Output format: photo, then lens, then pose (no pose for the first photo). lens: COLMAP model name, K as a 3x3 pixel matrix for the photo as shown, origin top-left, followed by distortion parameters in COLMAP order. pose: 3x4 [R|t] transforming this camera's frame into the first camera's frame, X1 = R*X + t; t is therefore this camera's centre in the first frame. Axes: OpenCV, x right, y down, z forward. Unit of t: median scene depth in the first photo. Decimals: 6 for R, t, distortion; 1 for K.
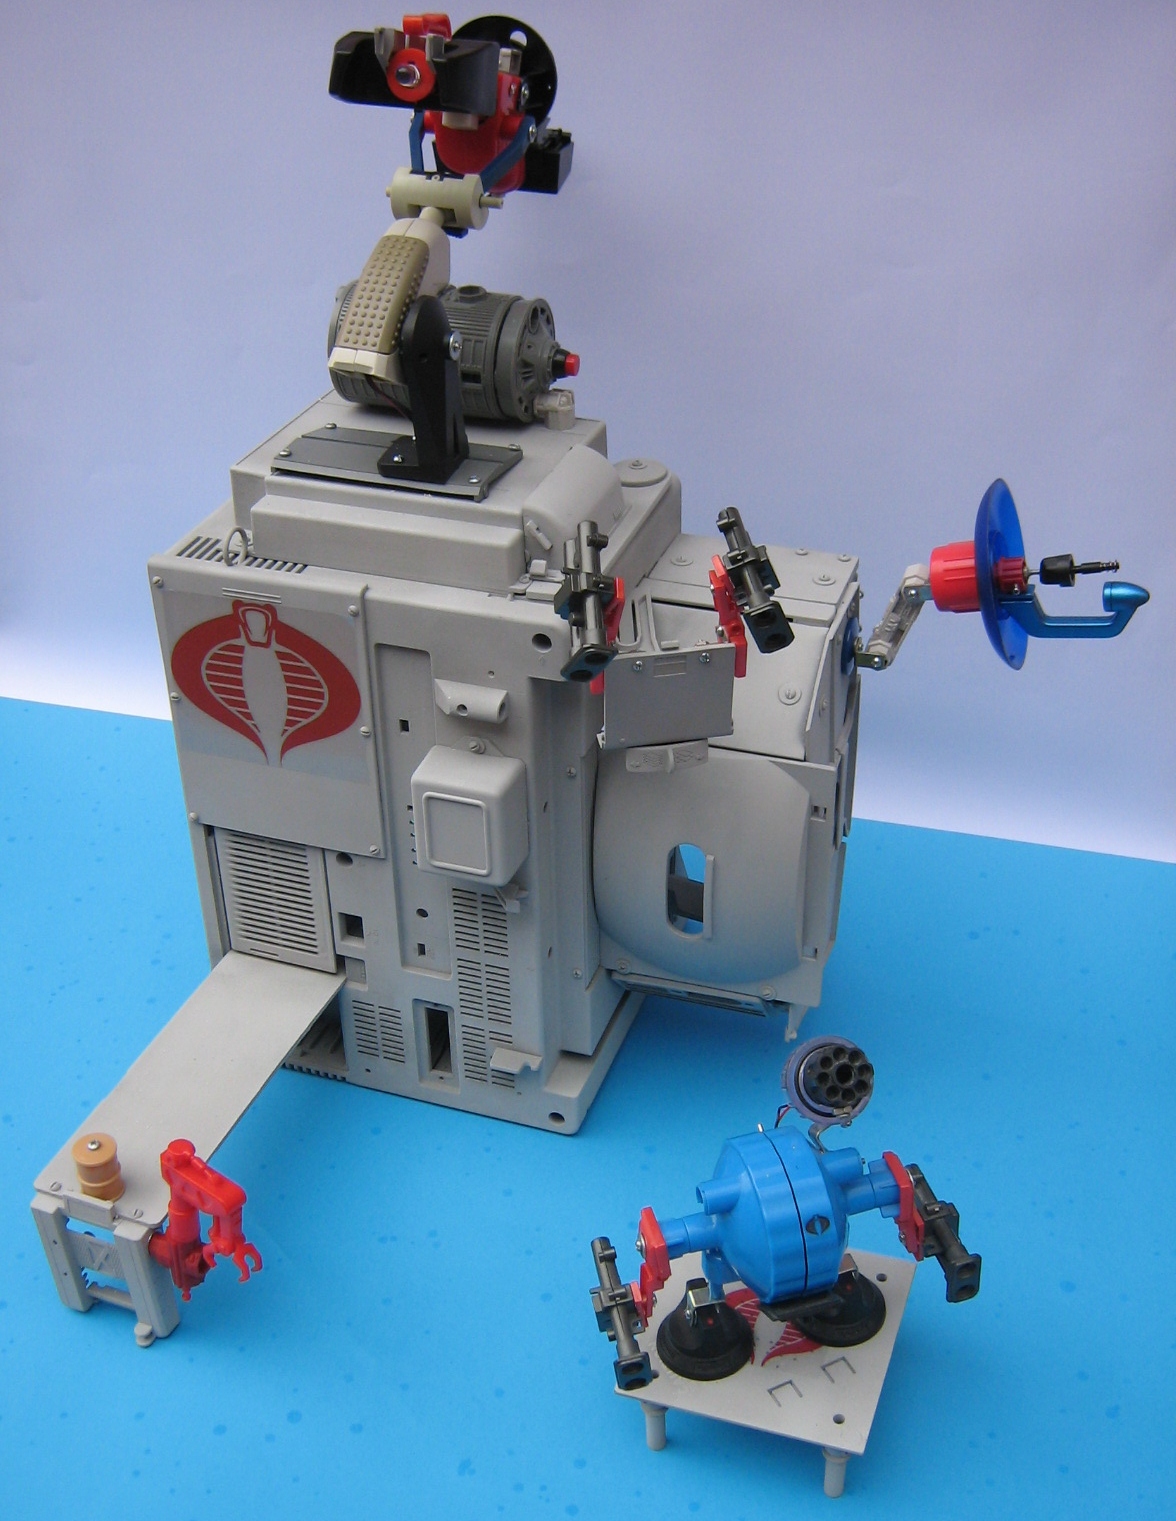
lens RADIAL K [[1881.6, 0, 587.7], [0, 1881.6, 761.1], [0, 0, 1]] dist [-0.144429, -0.013744]
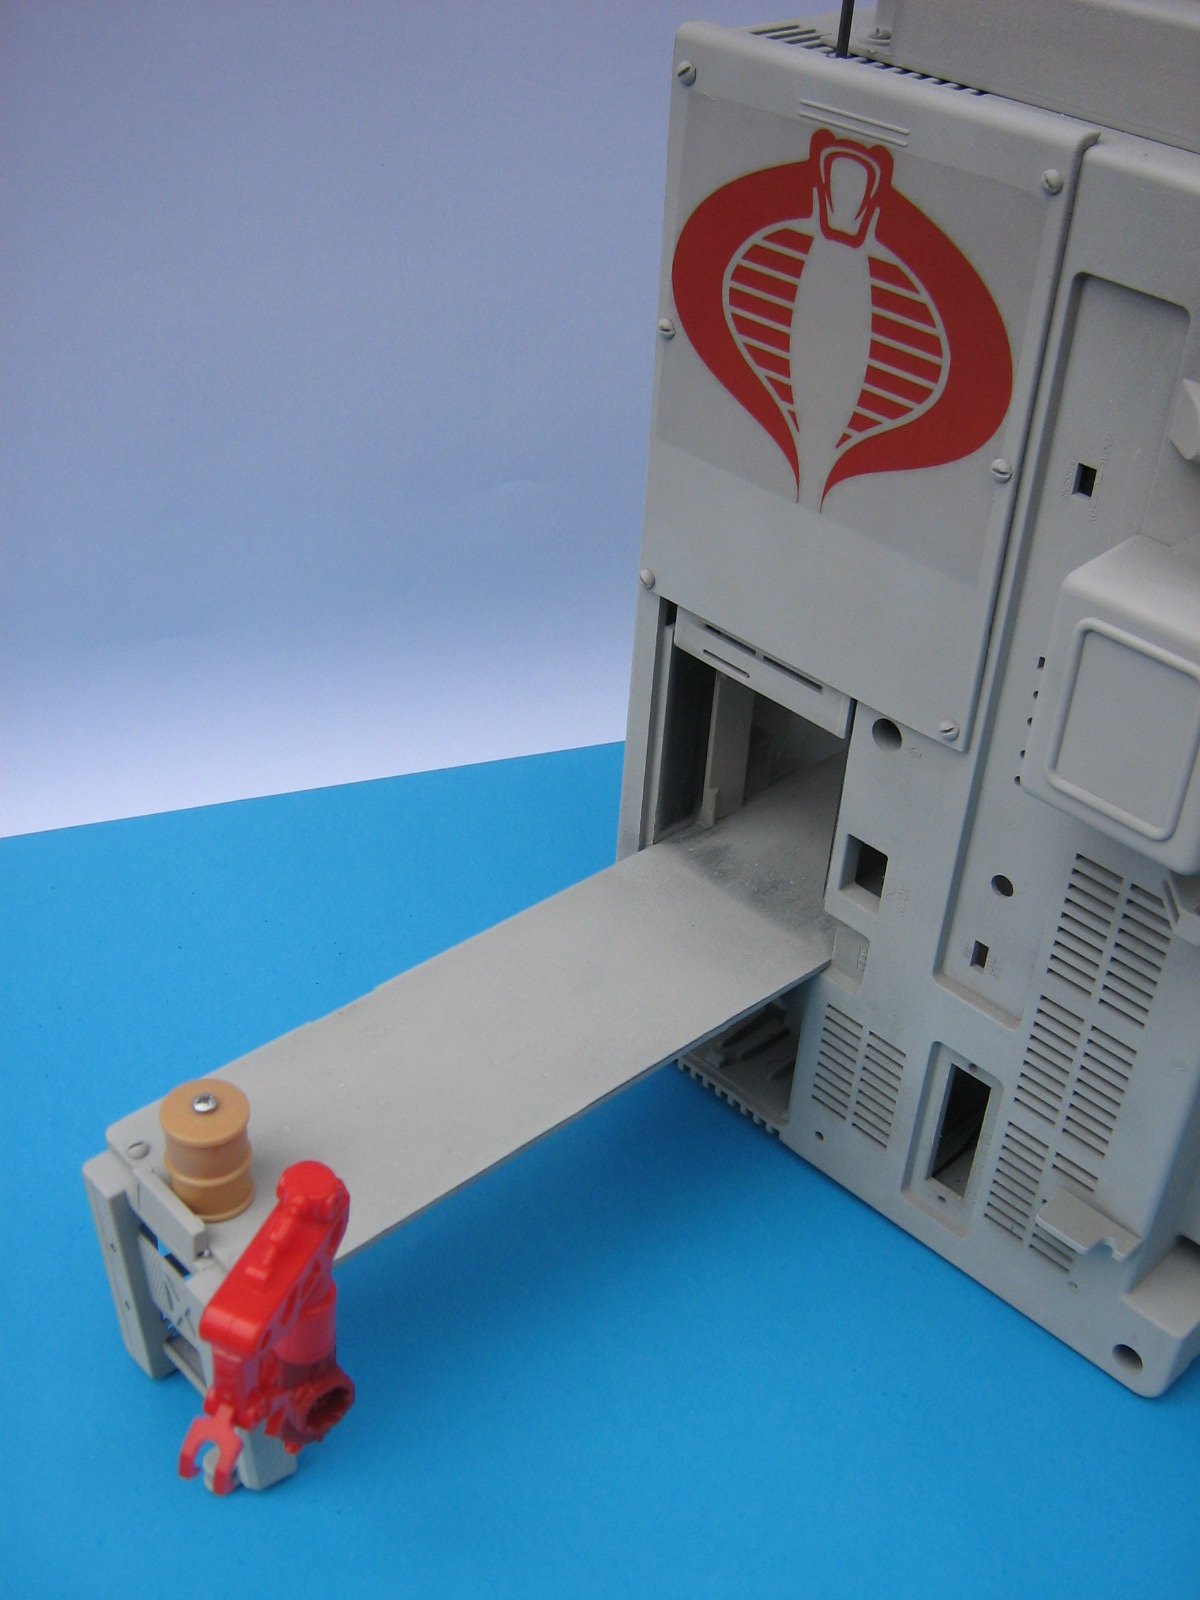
lens RADIAL K [[1889.3, 0, 604.3], [0, 1889.3, 813.0], [0, 0, 1]] dist [-0.119036, 0.042294]
pose [[0.894174, 0.309711, -0.323314, -0.029056], [-0.298205, 0.950629, 0.085902, 0.053920], [0.333956, 0.019602, 0.942385, 0.520856]]
